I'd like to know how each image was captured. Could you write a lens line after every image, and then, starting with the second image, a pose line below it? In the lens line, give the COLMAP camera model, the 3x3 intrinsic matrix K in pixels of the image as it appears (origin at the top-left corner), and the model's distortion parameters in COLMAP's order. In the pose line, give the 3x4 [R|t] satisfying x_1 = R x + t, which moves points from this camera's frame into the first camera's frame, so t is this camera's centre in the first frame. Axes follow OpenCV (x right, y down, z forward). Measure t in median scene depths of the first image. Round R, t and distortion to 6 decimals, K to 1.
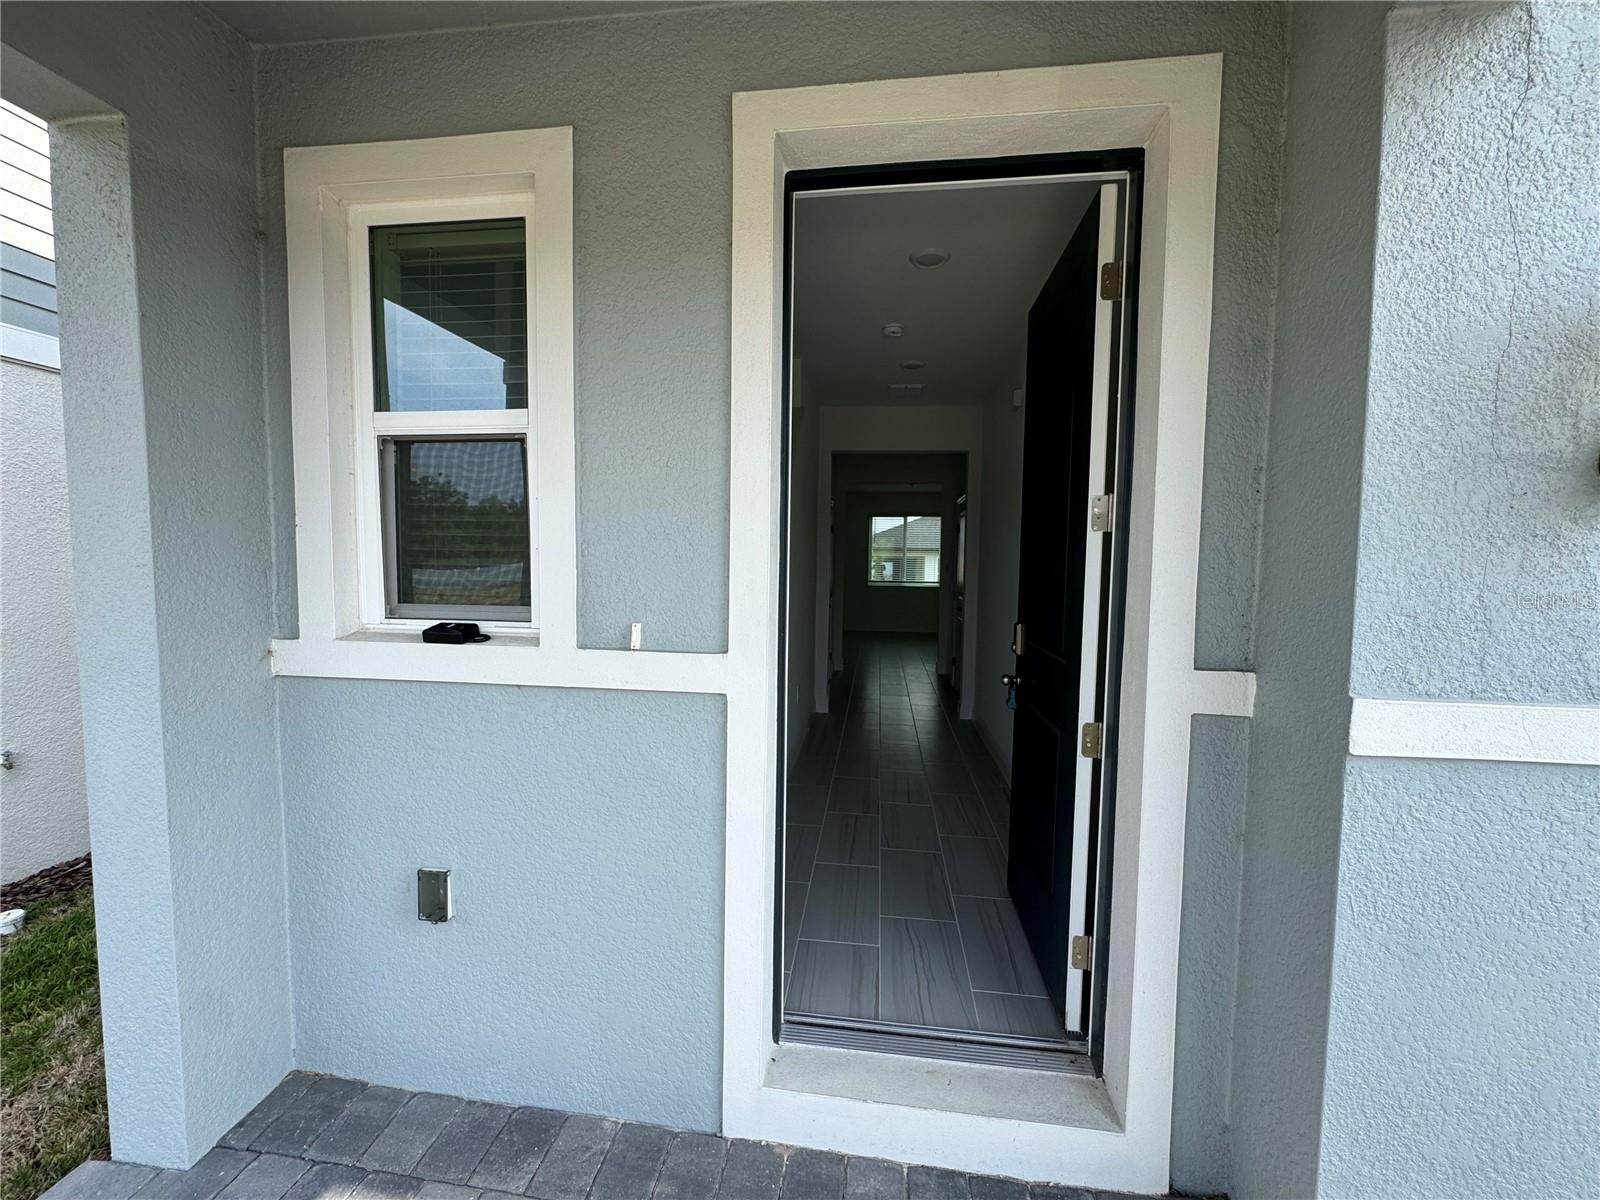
lens RADIAL K [[638.4, 0, 800.0], [0, 638.4, 600.0], [0, 0, 1]] dist [-0.001532, -0.000260]
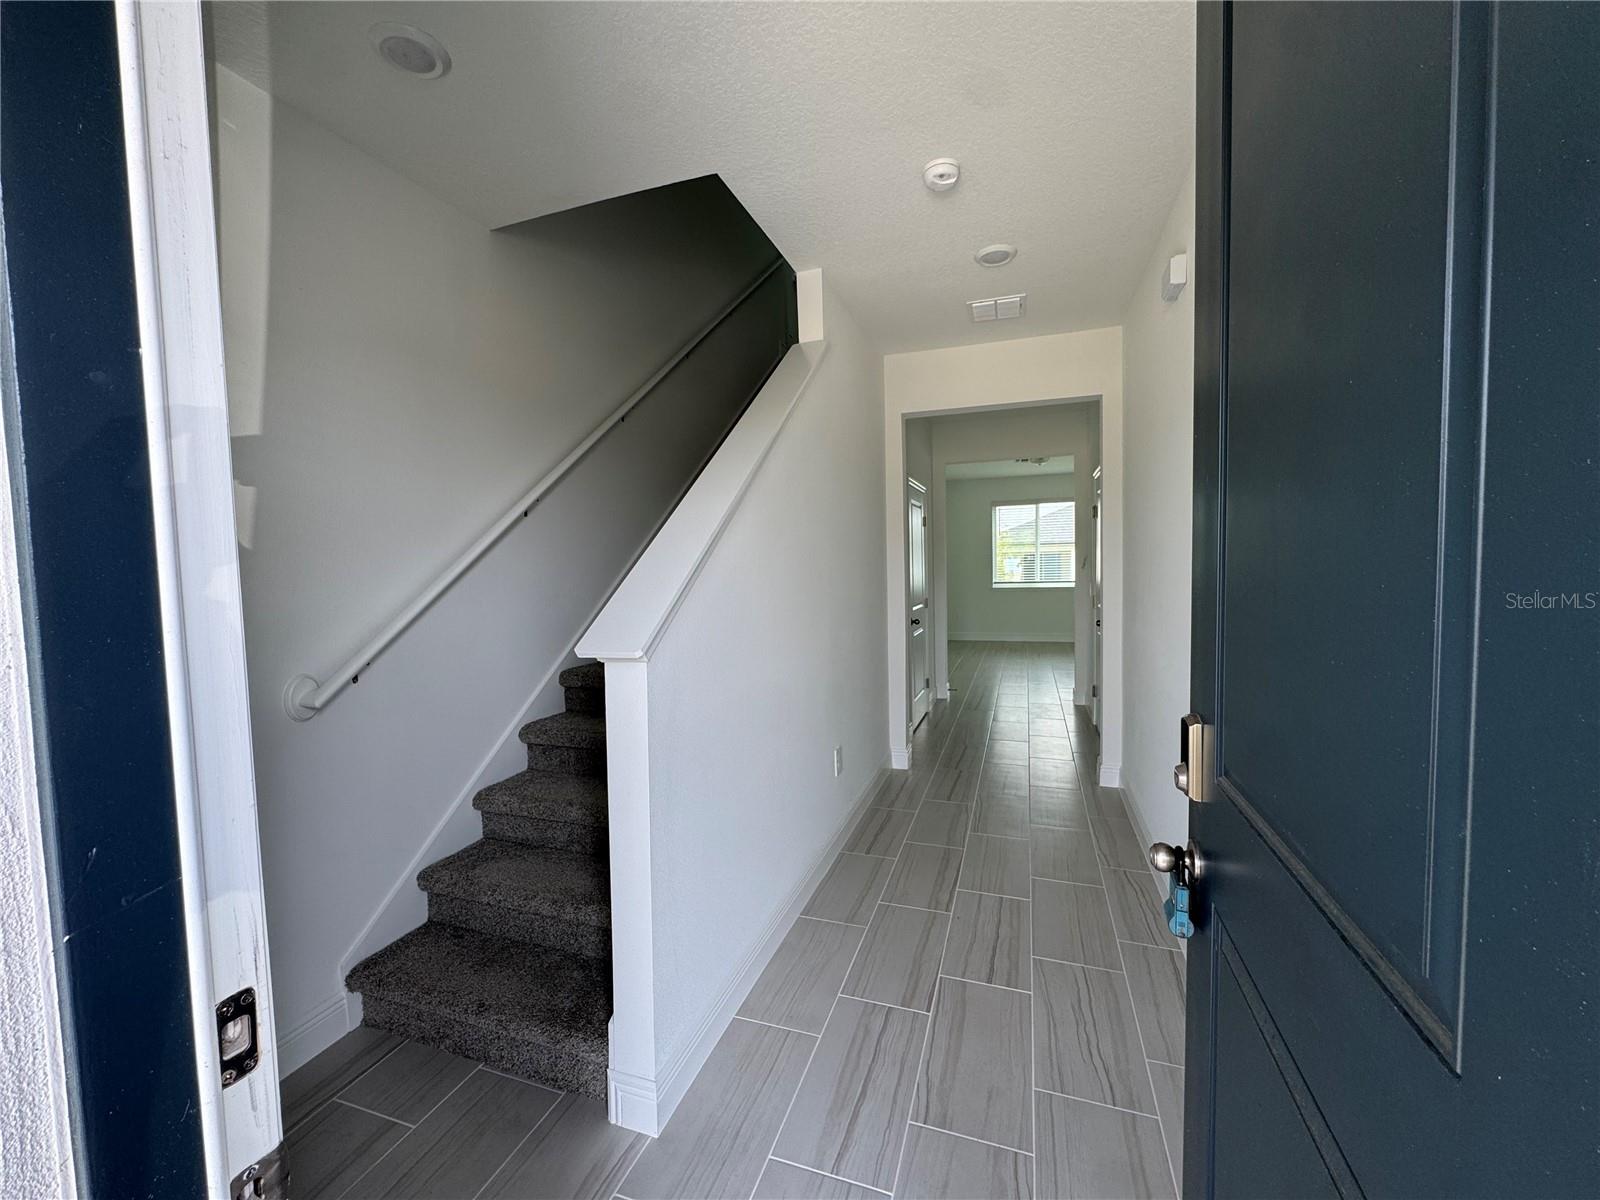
lens RADIAL K [[638.4, 0, 800.0], [0, 638.4, 600.0], [0, 0, 1]] dist [-0.001532, -0.000260]
pose [[0.976272, -0.025352, -0.215061, 0.079932], [0.024830, 0.999679, -0.005129, -0.017250], [0.215122, -0.000333, 0.976587, 0.234644]]
